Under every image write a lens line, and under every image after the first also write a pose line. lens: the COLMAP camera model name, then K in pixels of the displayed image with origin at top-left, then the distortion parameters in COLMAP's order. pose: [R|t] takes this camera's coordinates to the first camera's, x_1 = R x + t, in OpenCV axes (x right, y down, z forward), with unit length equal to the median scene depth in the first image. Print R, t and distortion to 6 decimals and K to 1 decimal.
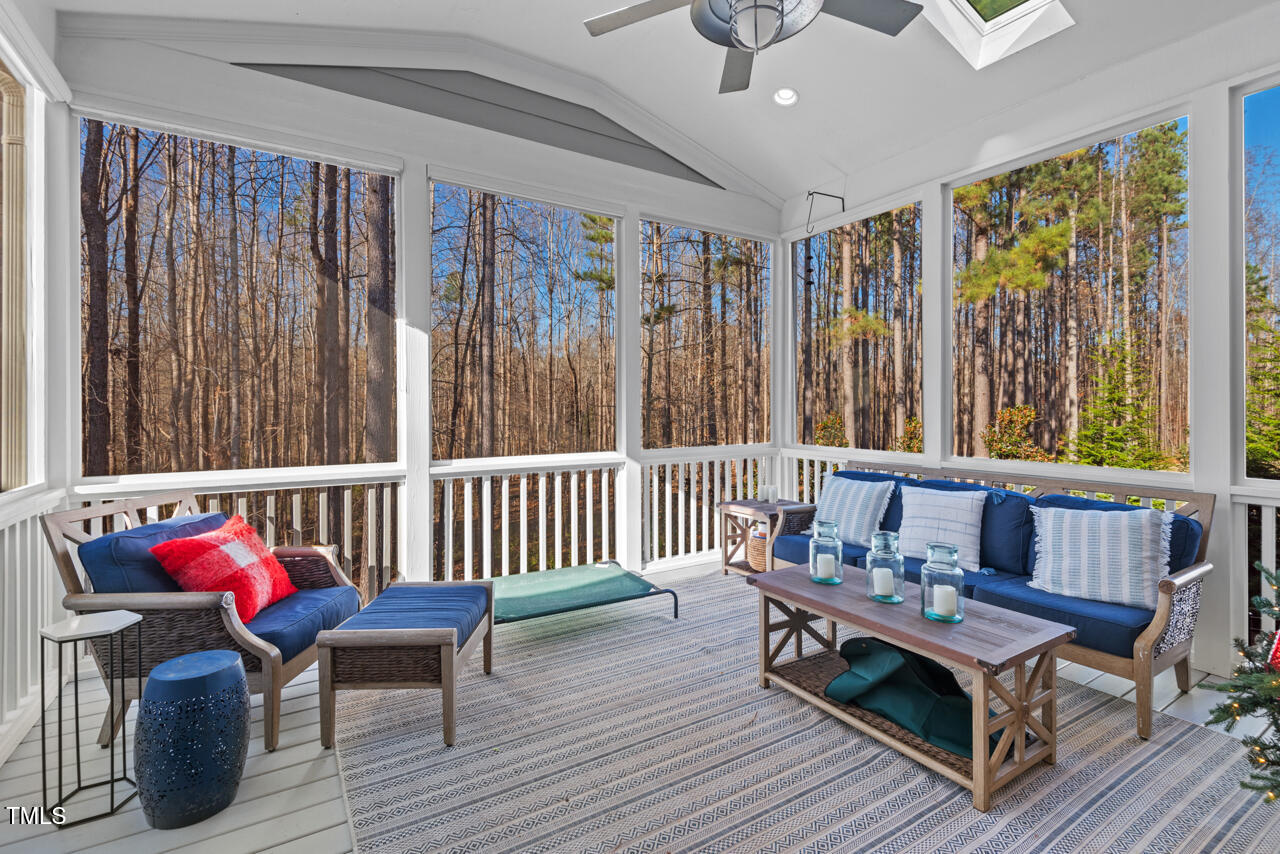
lens RADIAL K [[596.0, 0, 639.9], [0, 596.0, 407.5], [0, 0, 1]] dist [-0.000303, -0.000144]
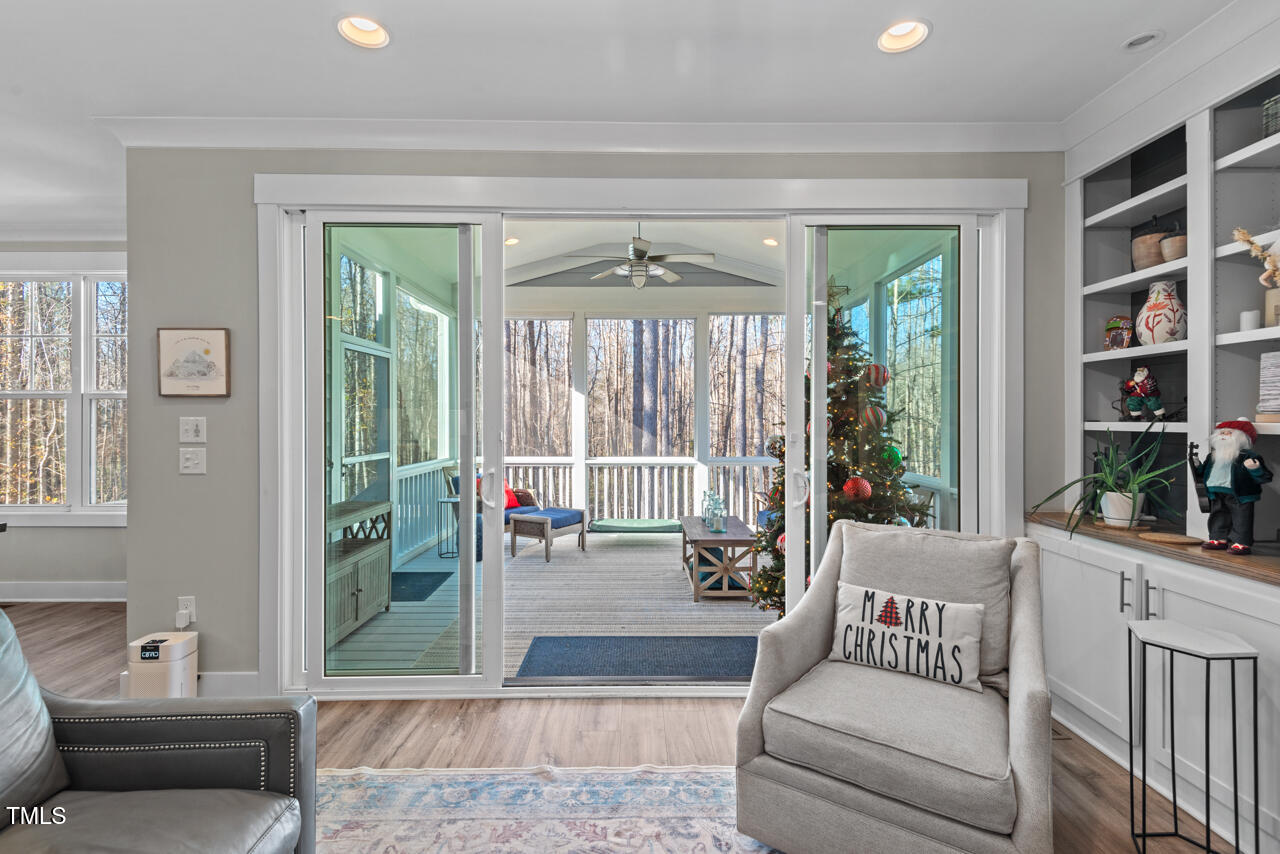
lens RADIAL K [[579.2, 0, 642.3], [0, 579.2, 421.1], [0, 0, 1]] dist [0.000027, -0.000118]
pose [[0.854601, 0.000147, -0.519286, 0.891090], [0.000804, 0.999998, 0.001607, -0.037764], [0.519285, -0.001791, 0.854599, -0.634280]]
